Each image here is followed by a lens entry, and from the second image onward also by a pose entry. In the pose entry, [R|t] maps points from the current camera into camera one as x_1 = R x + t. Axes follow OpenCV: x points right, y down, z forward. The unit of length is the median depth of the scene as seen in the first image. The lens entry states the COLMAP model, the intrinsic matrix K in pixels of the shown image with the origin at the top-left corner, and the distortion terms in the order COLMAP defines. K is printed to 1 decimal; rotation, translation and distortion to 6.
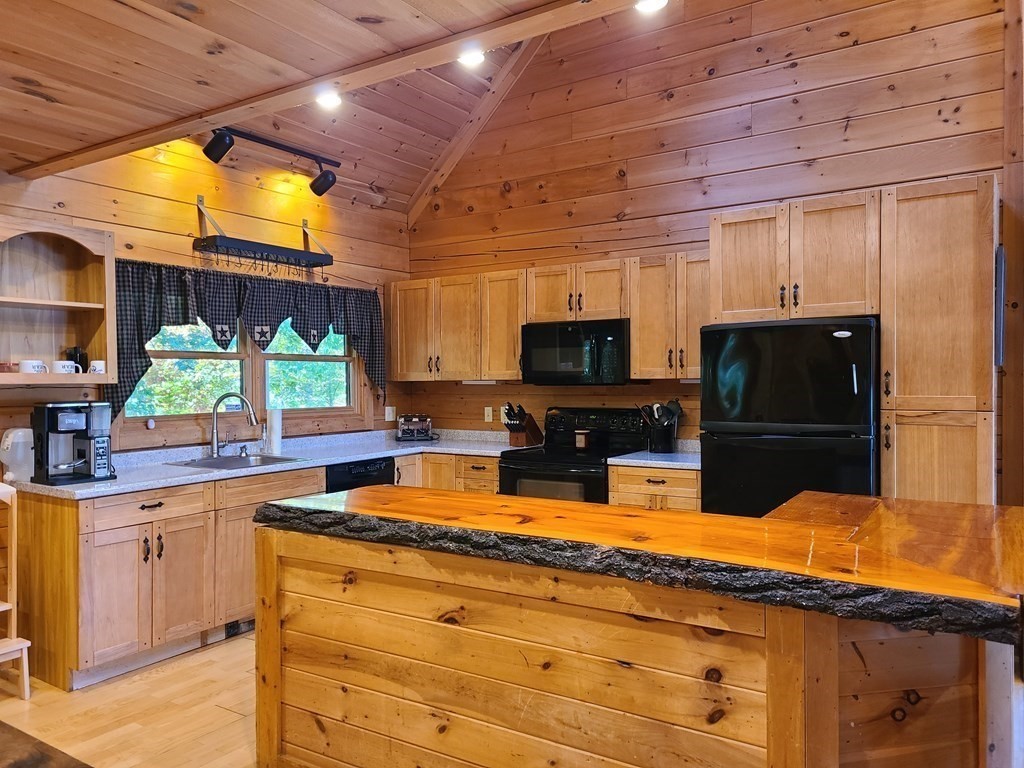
lens RADIAL K [[767.9, 0, 511.2], [0, 767.9, 387.2], [0, 0, 1]] dist [0.029673, -0.002647]
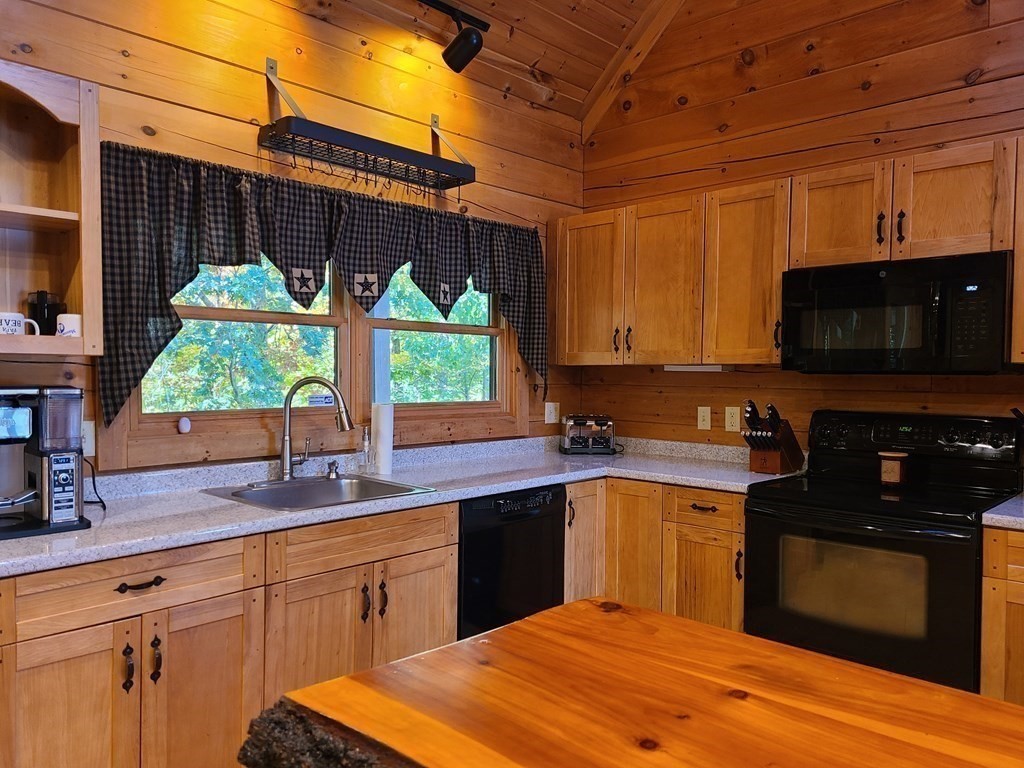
lens RADIAL K [[767.9, 0, 510.0], [0, 767.9, 382.6], [0, 0, 1]] dist [0.029673, -0.002647]
pose [[0.984950, 0.017410, -0.171963, -0.092864], [-0.016665, 0.999844, 0.005773, 0.005172], [0.172037, -0.002821, 0.985087, 0.385520]]
